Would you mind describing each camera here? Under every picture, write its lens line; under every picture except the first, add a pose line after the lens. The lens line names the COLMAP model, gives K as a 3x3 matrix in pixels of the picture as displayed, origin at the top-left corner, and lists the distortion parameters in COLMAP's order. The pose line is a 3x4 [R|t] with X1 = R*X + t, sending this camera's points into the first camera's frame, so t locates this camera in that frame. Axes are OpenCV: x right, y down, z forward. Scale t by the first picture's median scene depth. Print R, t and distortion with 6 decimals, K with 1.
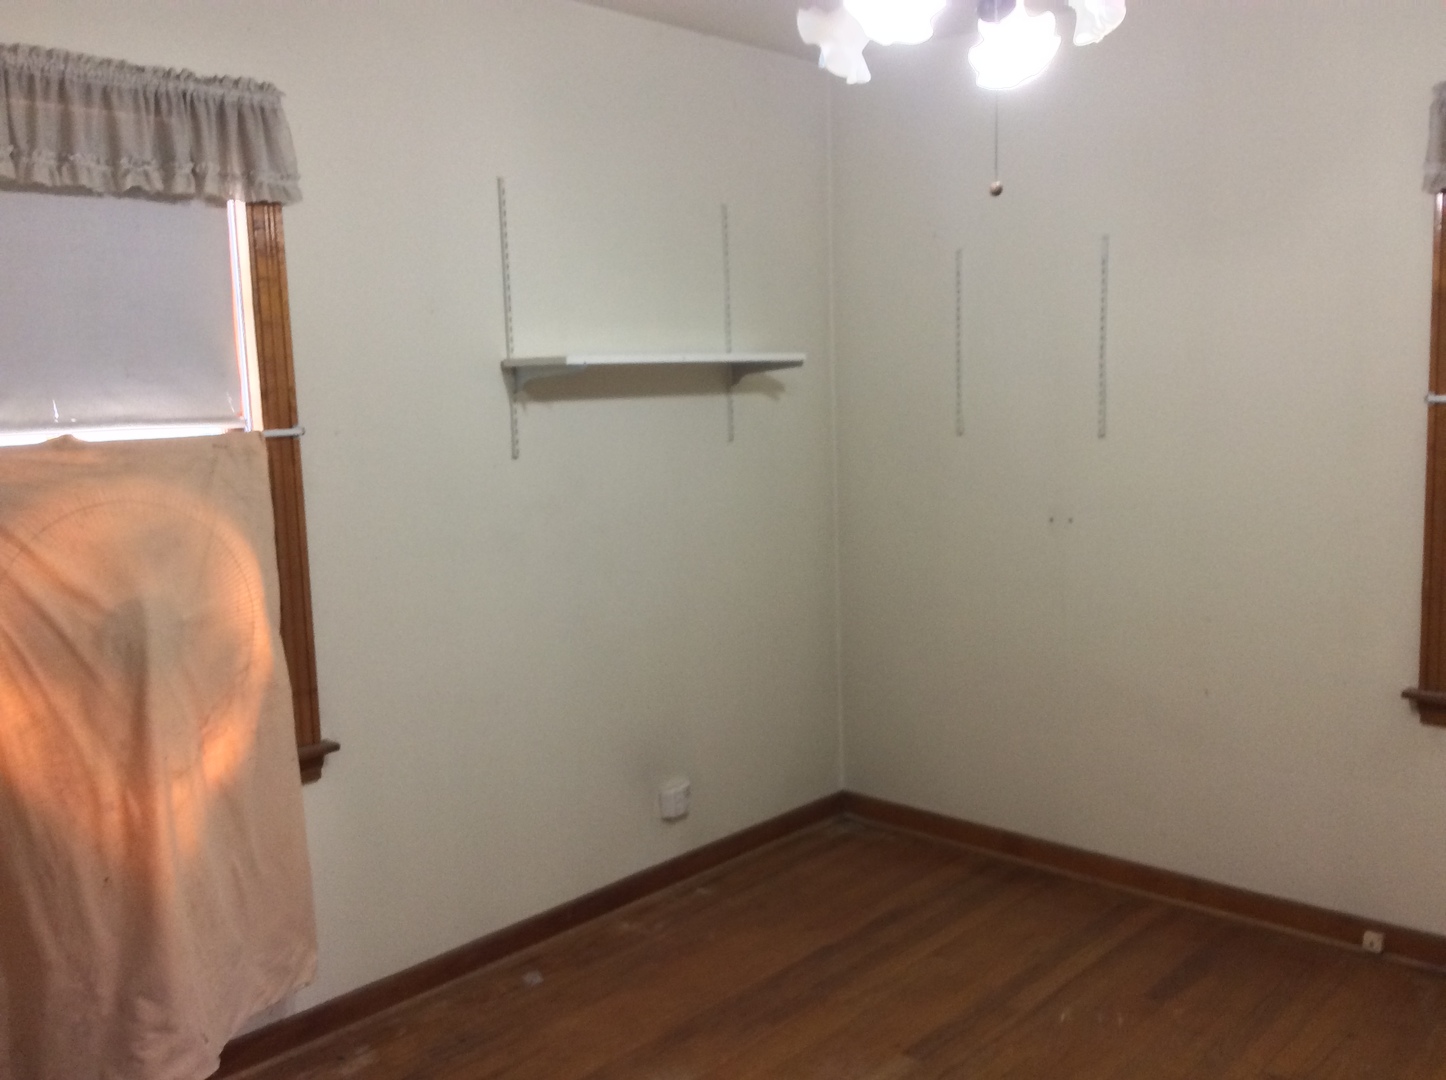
lens RADIAL K [[1334.9, 0, 736.5], [0, 1334.9, 550.2], [0, 0, 1]] dist [0.155597, -0.321285]
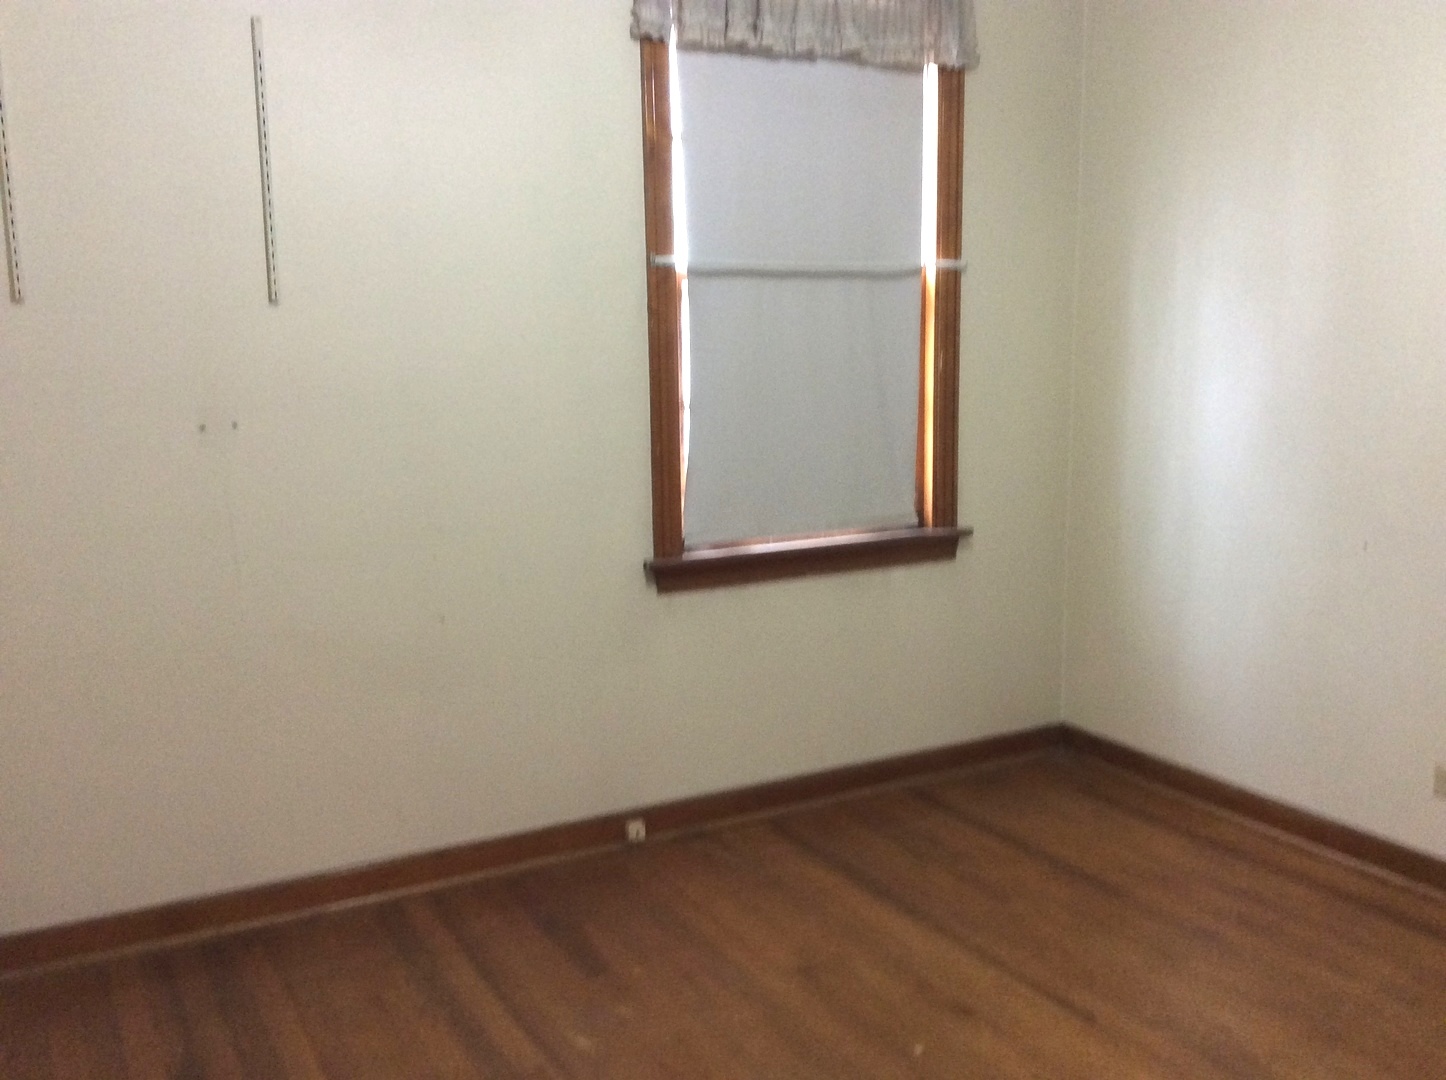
lens RADIAL K [[1334.9, 0, 736.5], [0, 1334.9, 550.2], [0, 0, 1]] dist [0.155597, -0.321285]
pose [[0.318621, -0.131674, 0.938692, -0.377269], [0.124244, 0.987562, 0.096356, 0.006702], [-0.939704, 0.085926, 0.331017, 0.589413]]
